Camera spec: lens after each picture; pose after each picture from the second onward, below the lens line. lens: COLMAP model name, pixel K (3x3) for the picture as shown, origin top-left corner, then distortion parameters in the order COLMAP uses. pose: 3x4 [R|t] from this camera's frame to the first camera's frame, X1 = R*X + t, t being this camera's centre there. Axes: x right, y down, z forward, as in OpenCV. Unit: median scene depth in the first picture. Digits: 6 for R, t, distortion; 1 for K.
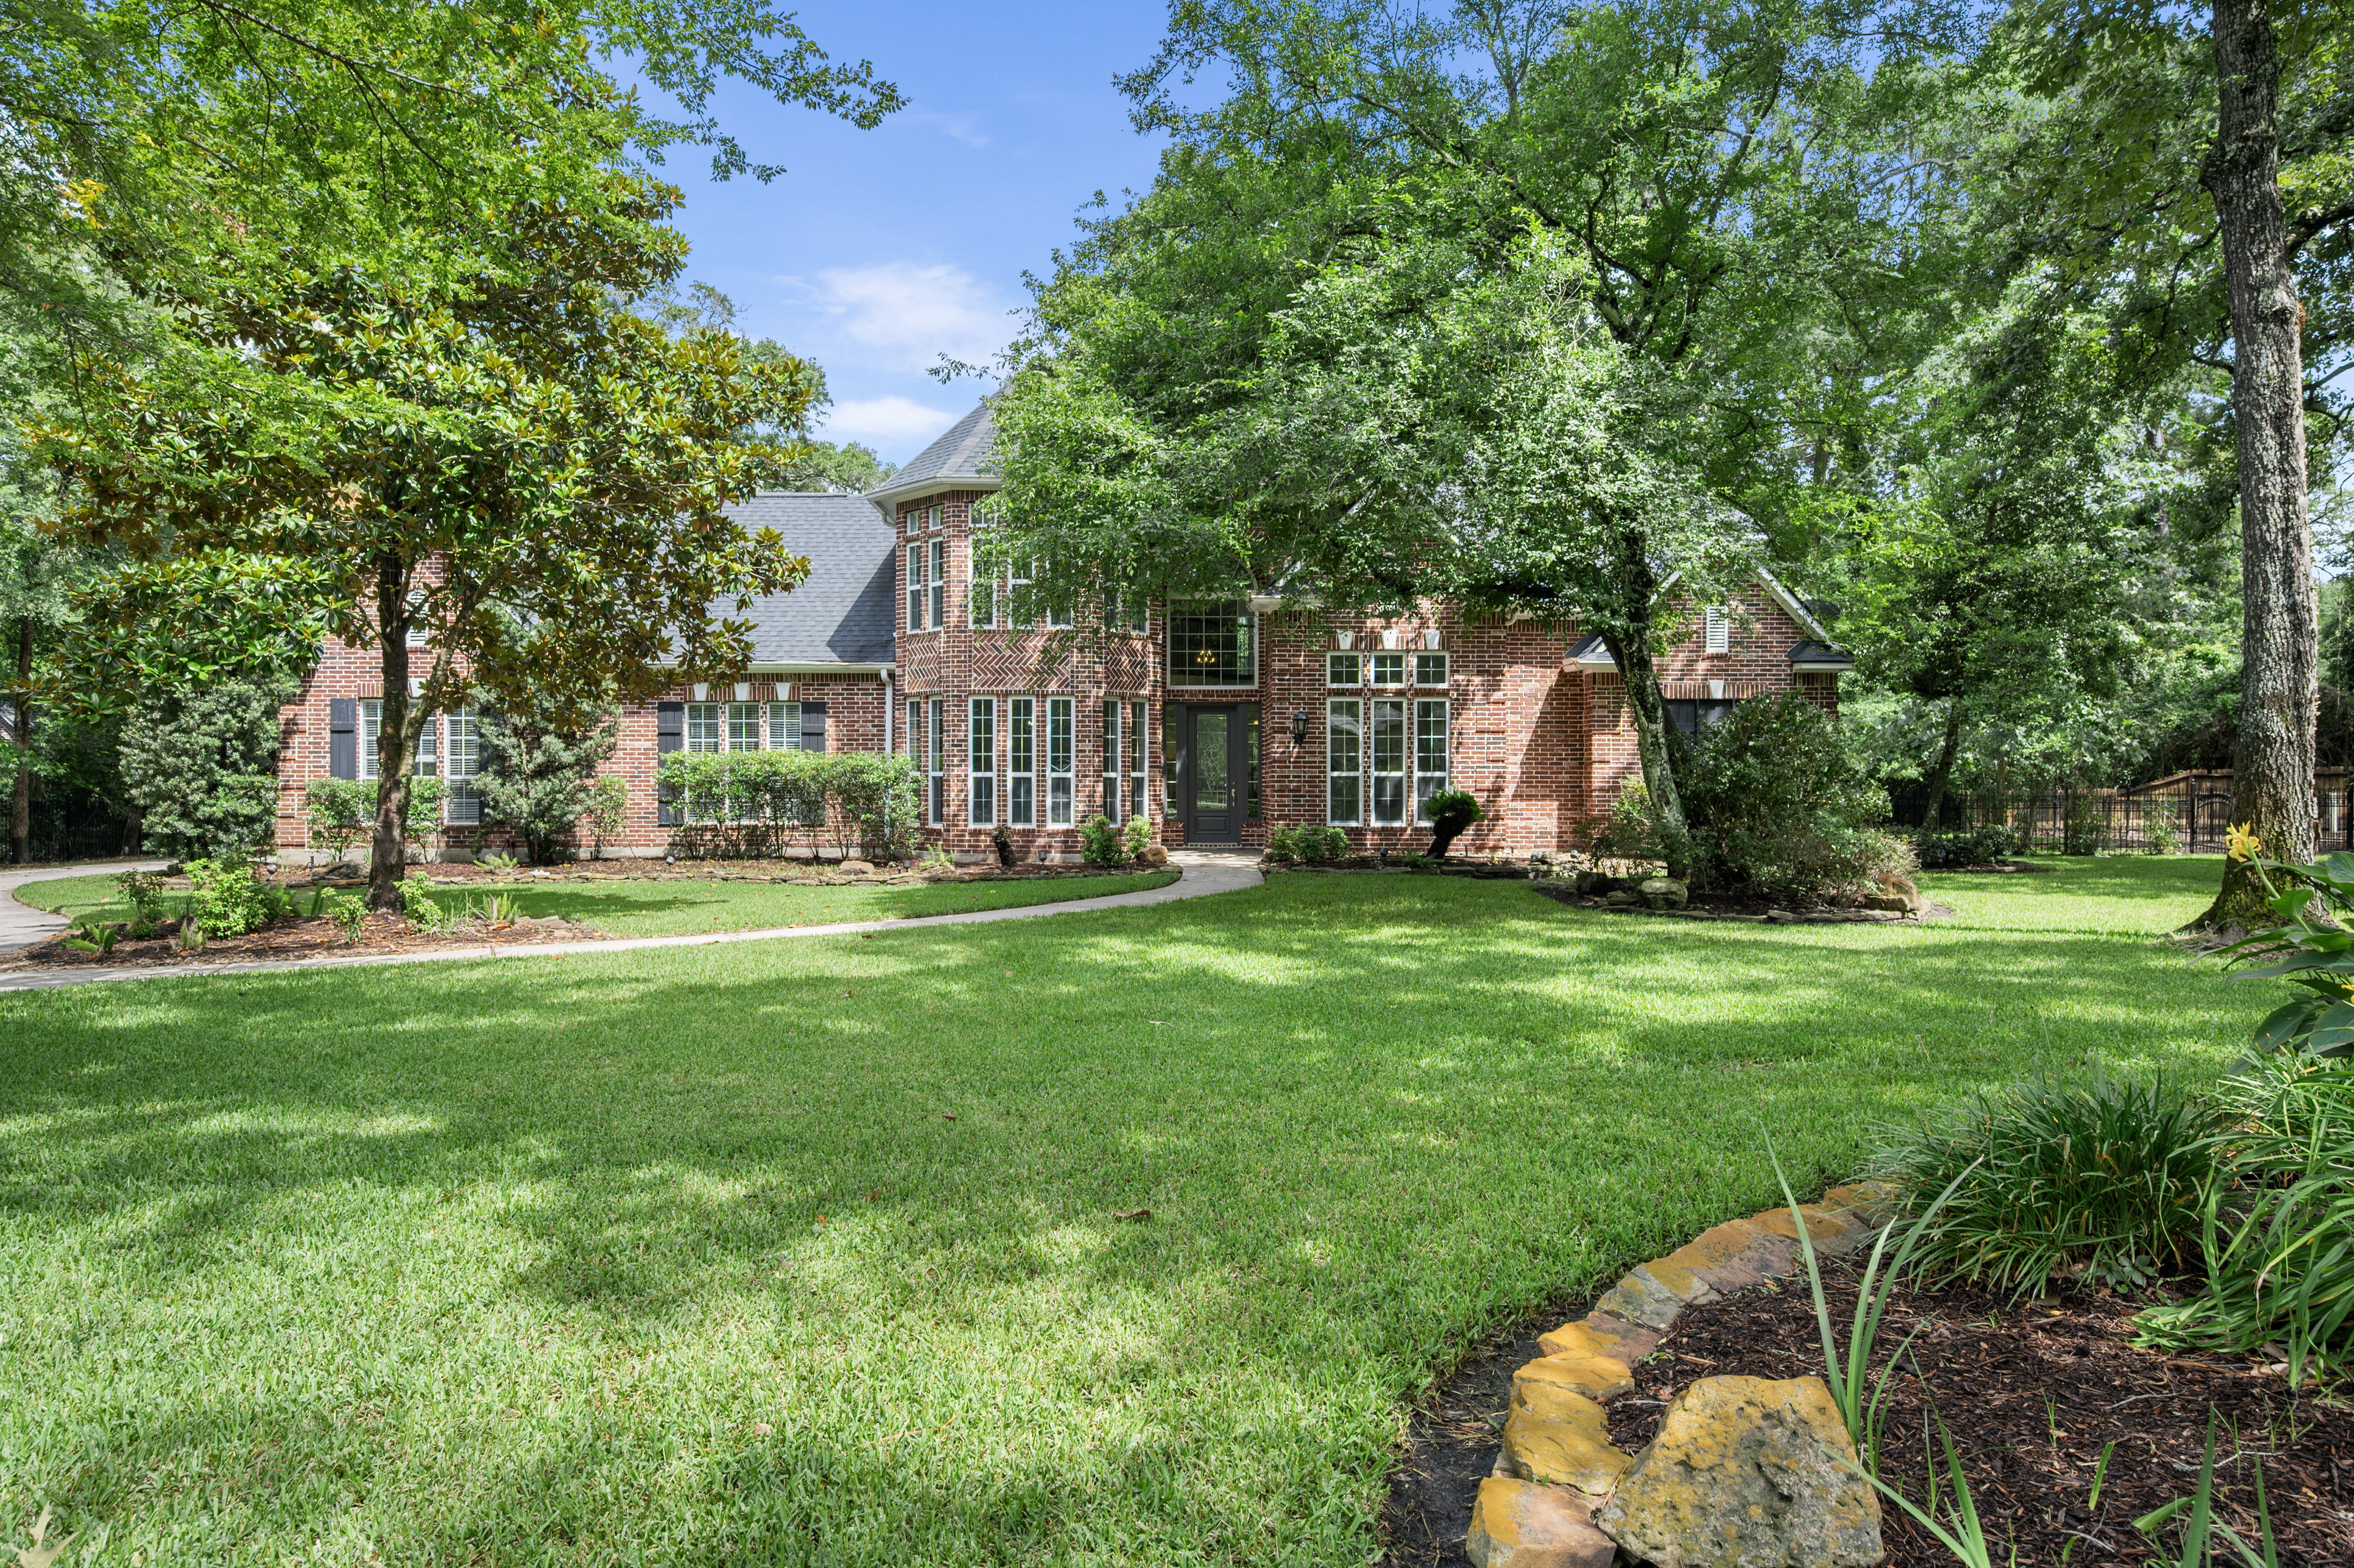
lens RADIAL K [[1354.0, 0, 1167.8], [0, 1354.0, 791.3], [0, 0, 1]] dist [0.002374, -0.000135]
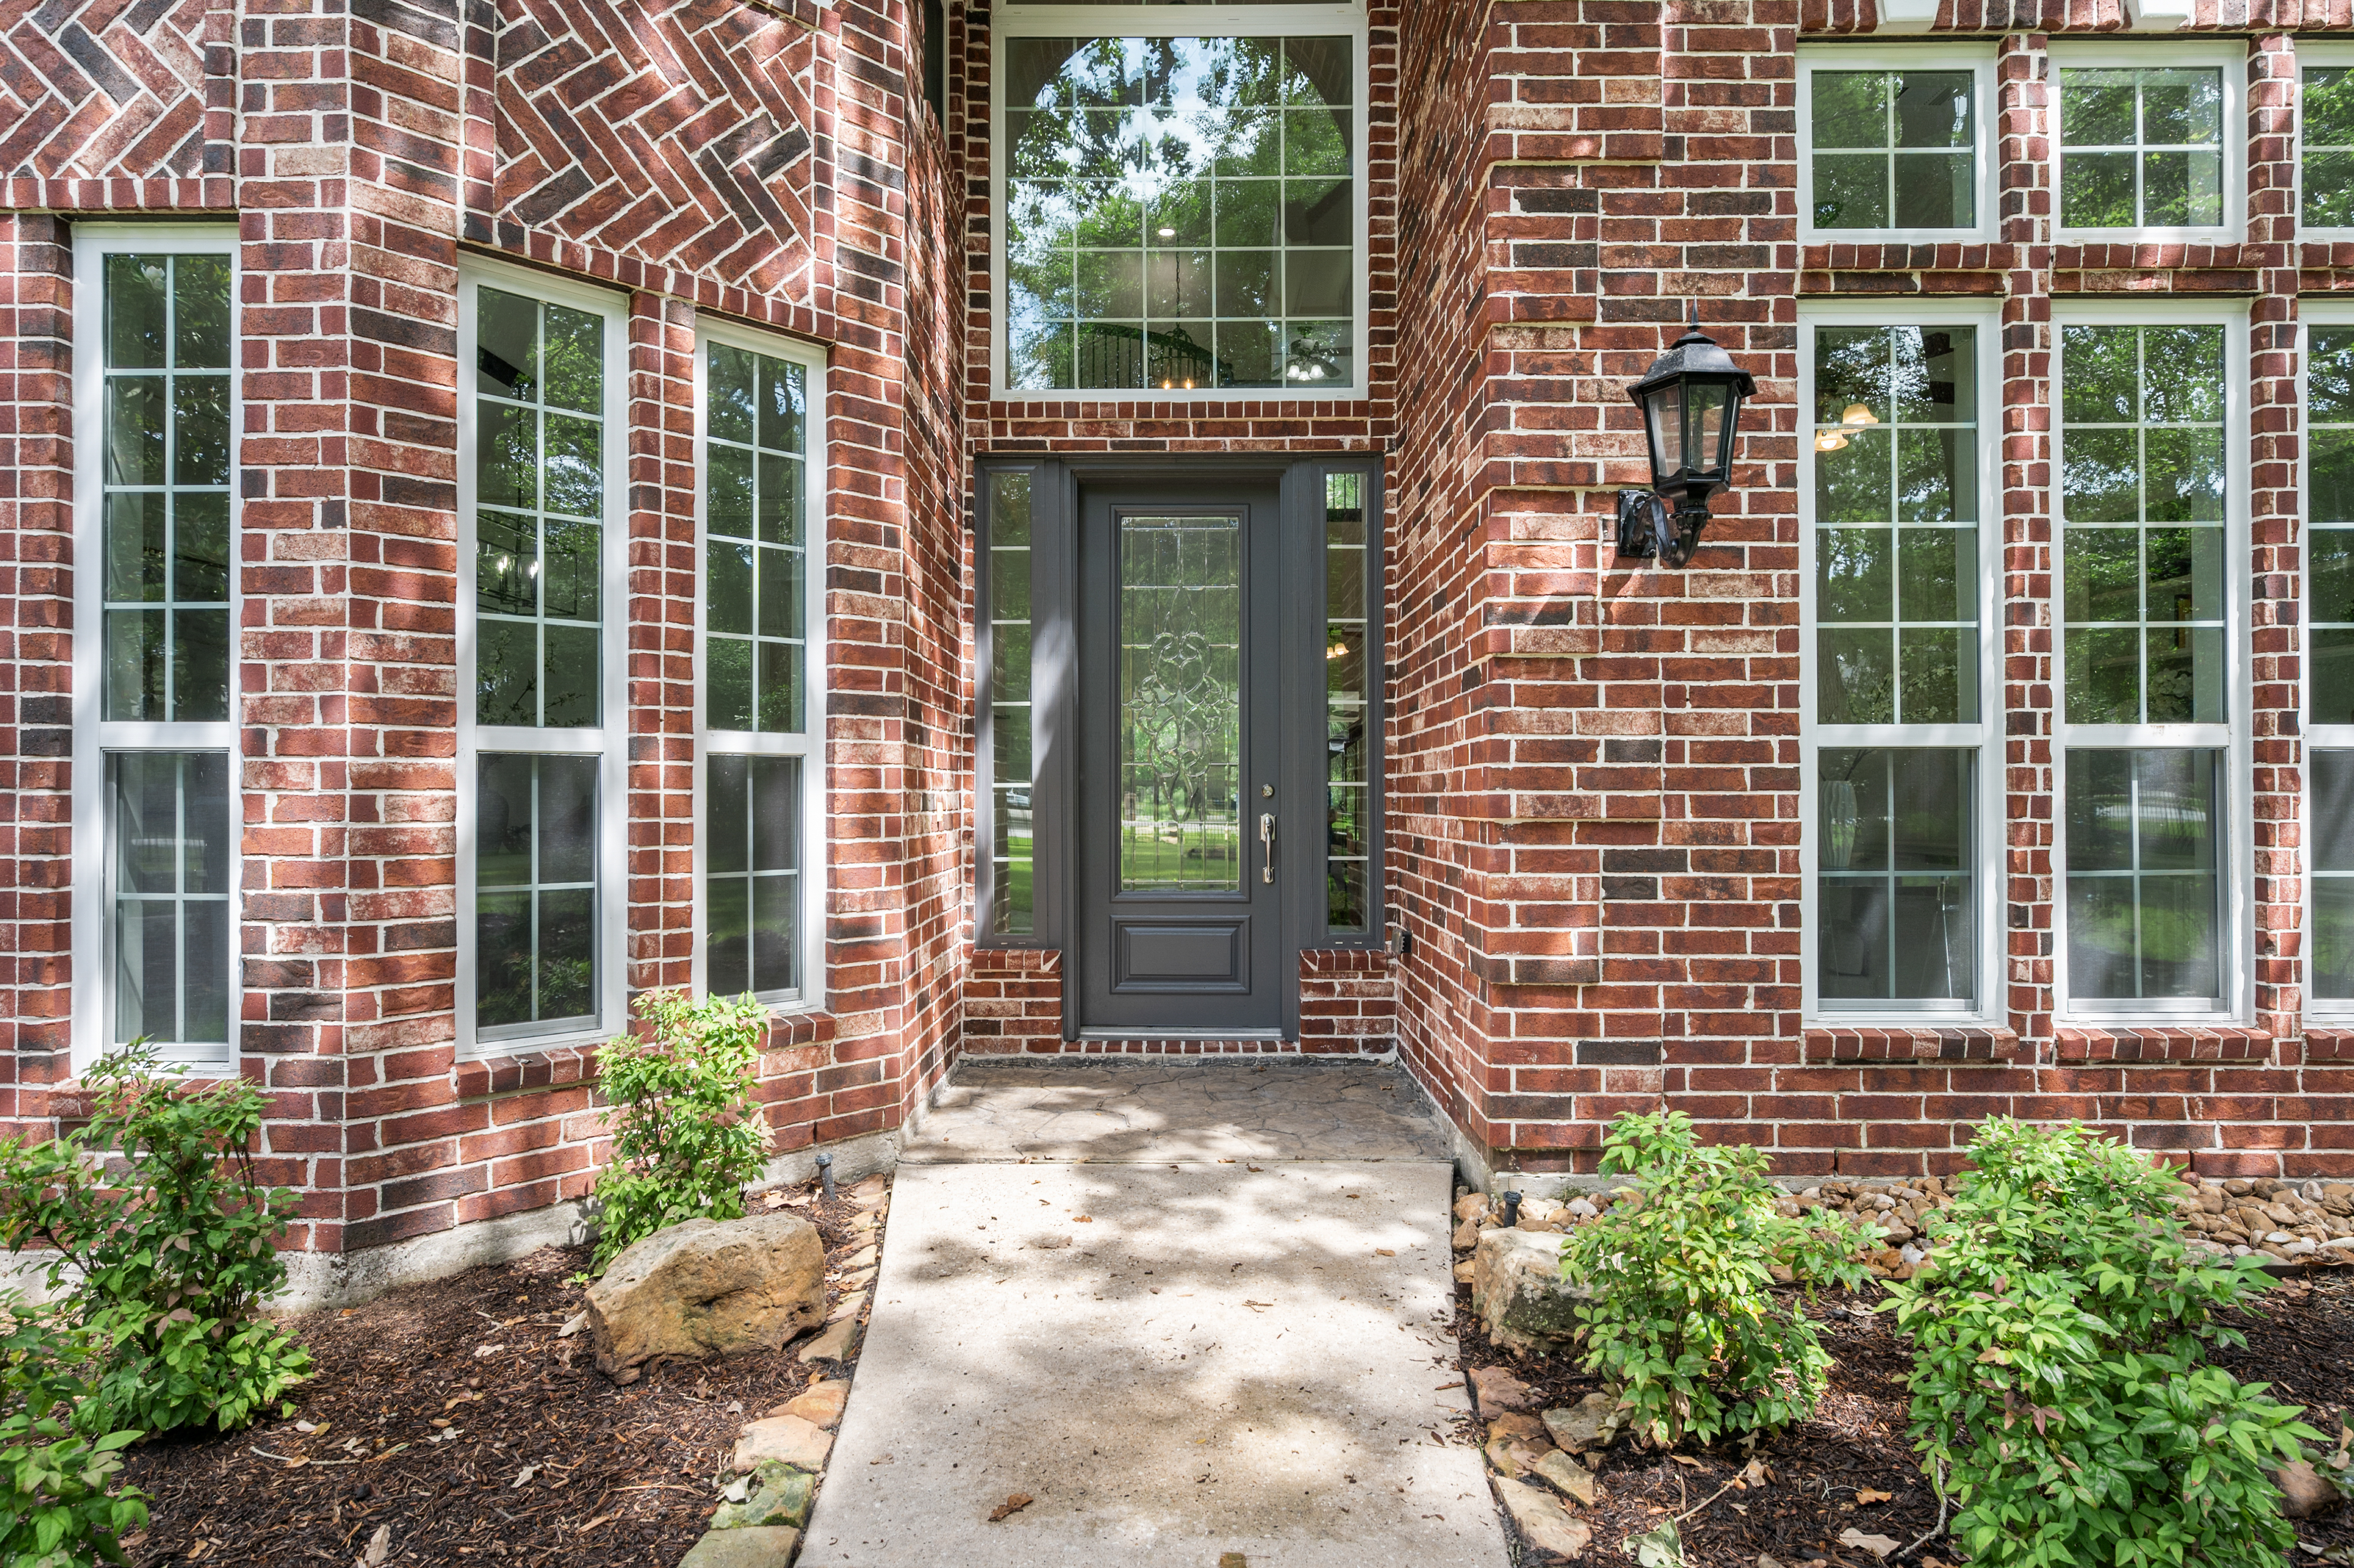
lens RADIAL K [[1263.6, 0, 1177.8], [0, 1263.6, 789.4], [0, 0, 1]] dist [-0.007443, -0.001138]
pose [[0.999927, -0.001299, -0.012010, 0.038230], [0.001240, 0.999987, -0.004909, -0.004941], [0.012016, 0.004894, 0.999916, 0.835615]]
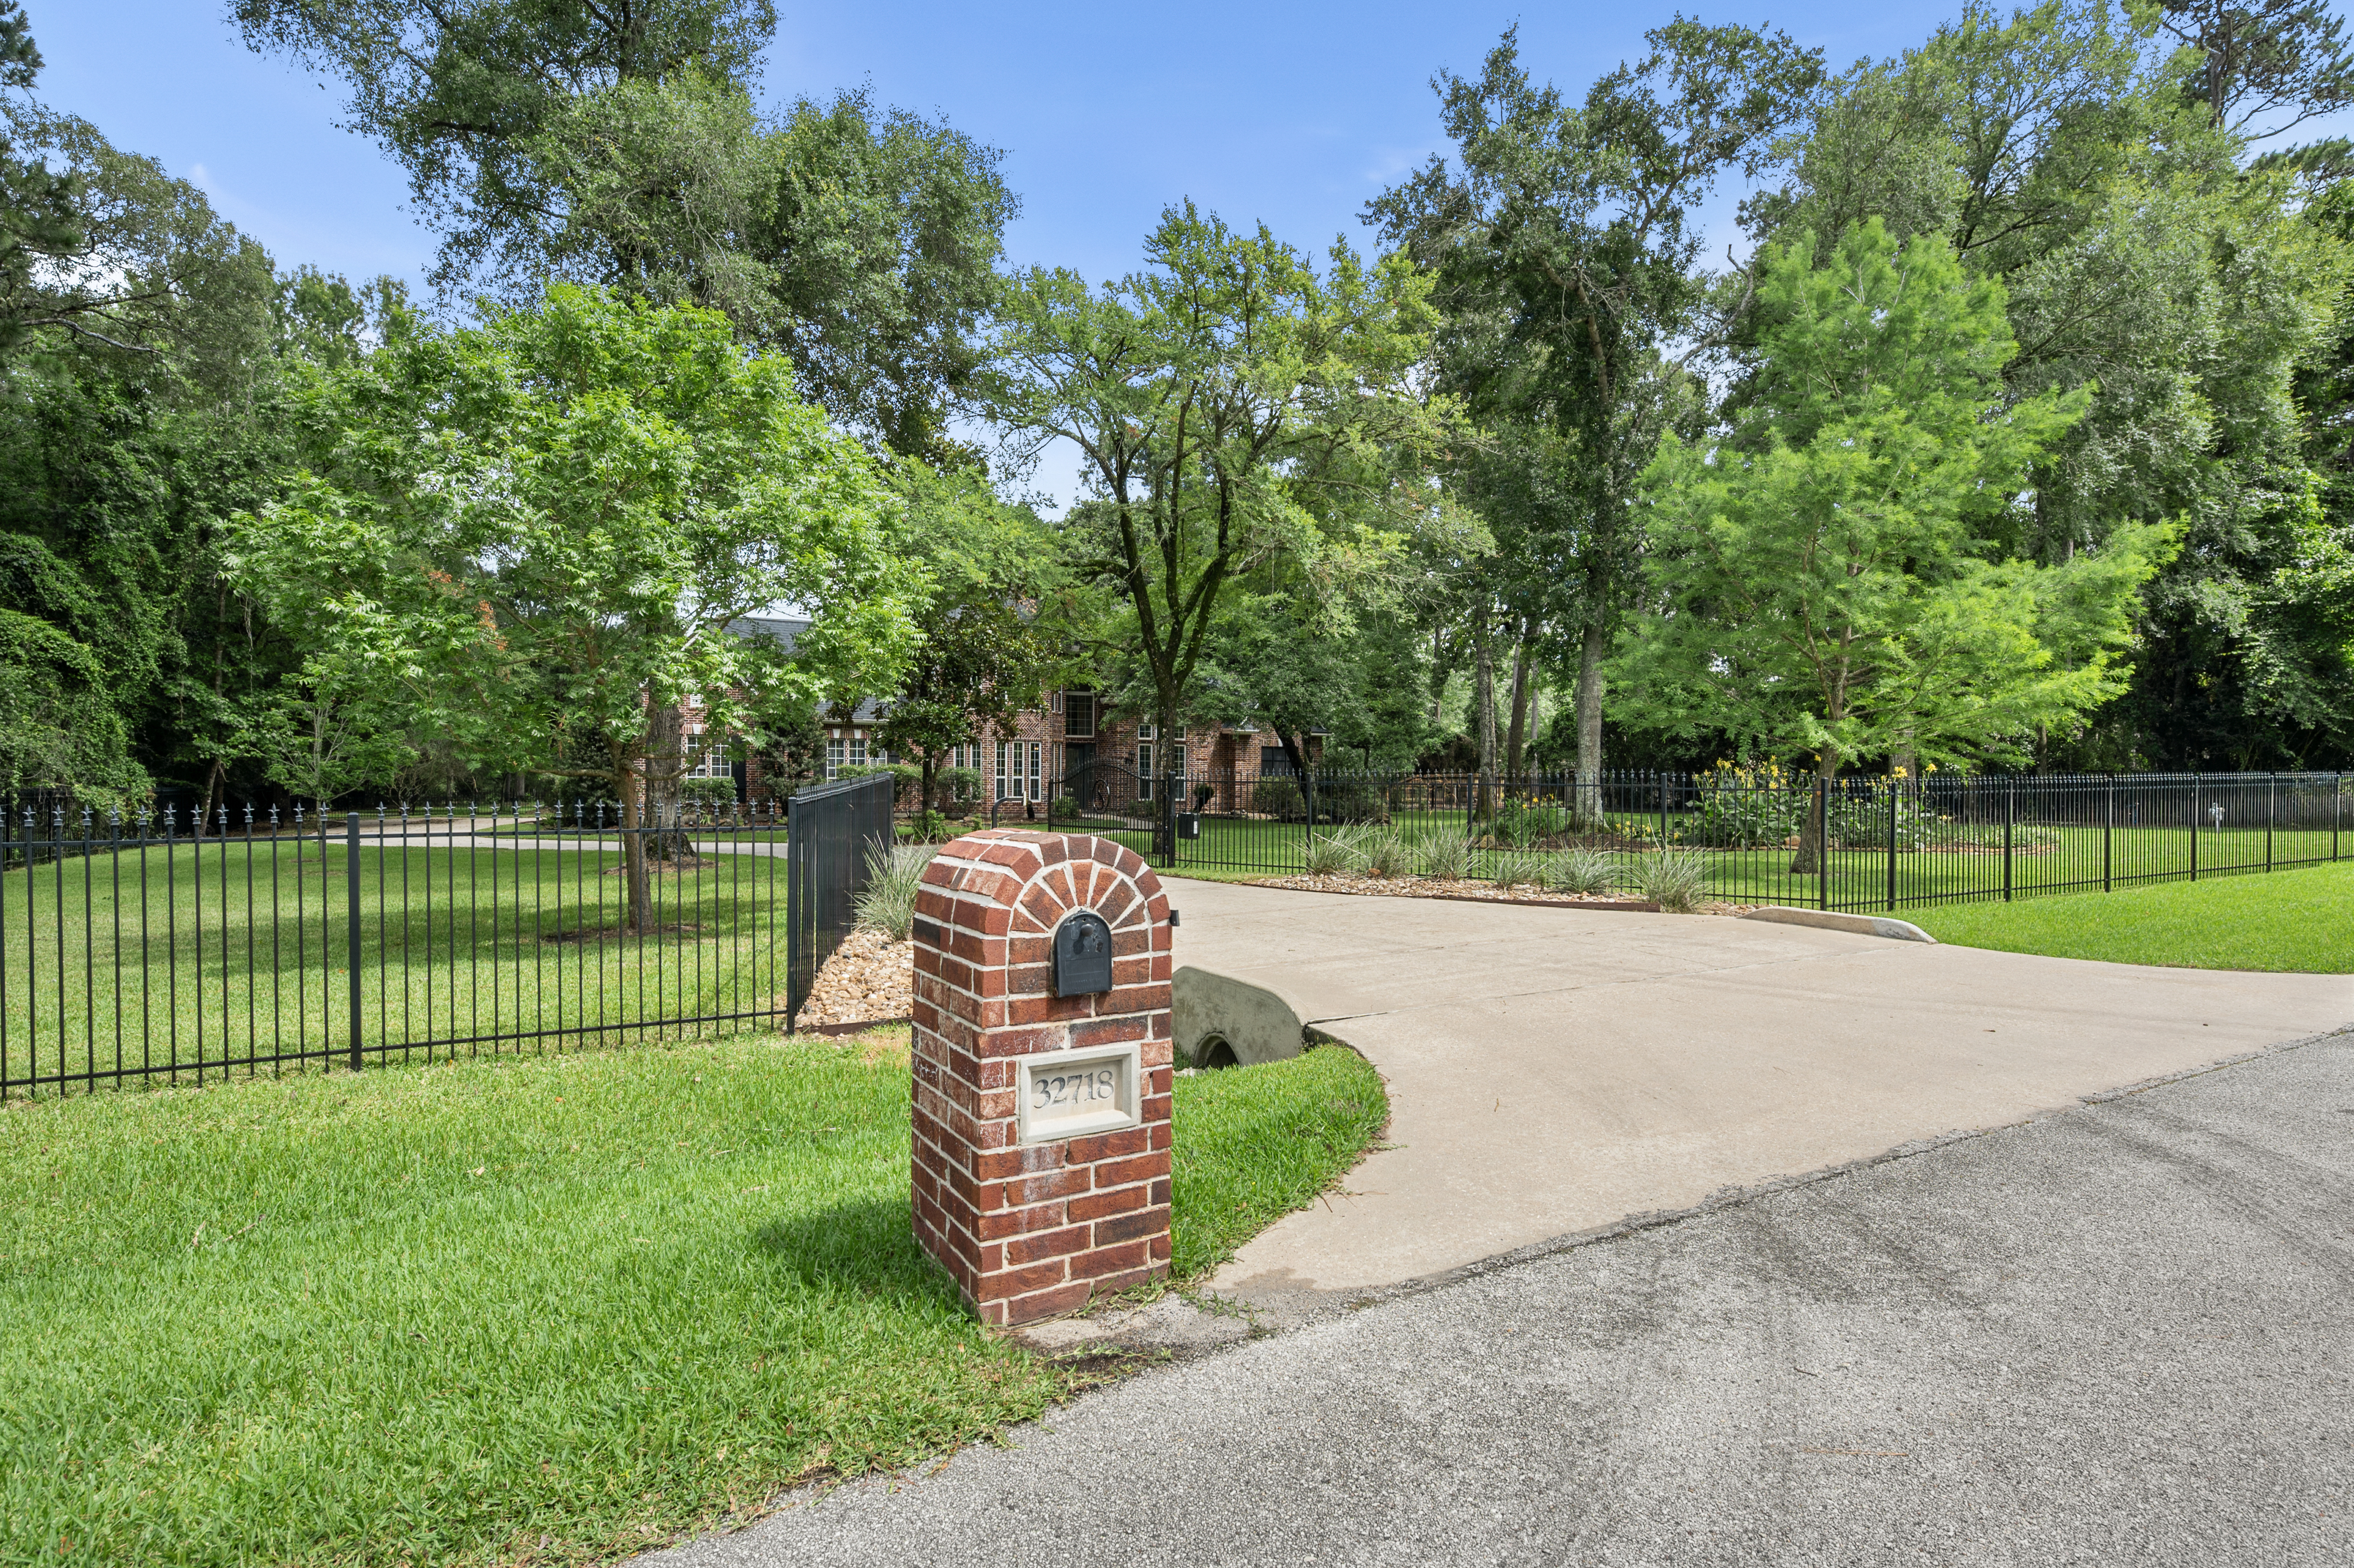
lens RADIAL K [[1231.8, 0, 1183.1], [0, 1231.8, 784.0], [0, 0, 1]] dist [0.000189, 0.000009]
pose [[0.882250, 0.001417, 0.470779, -0.787523], [-0.004851, 0.999970, 0.006080, -0.014541], [-0.470756, -0.007648, 0.882230, -0.854809]]
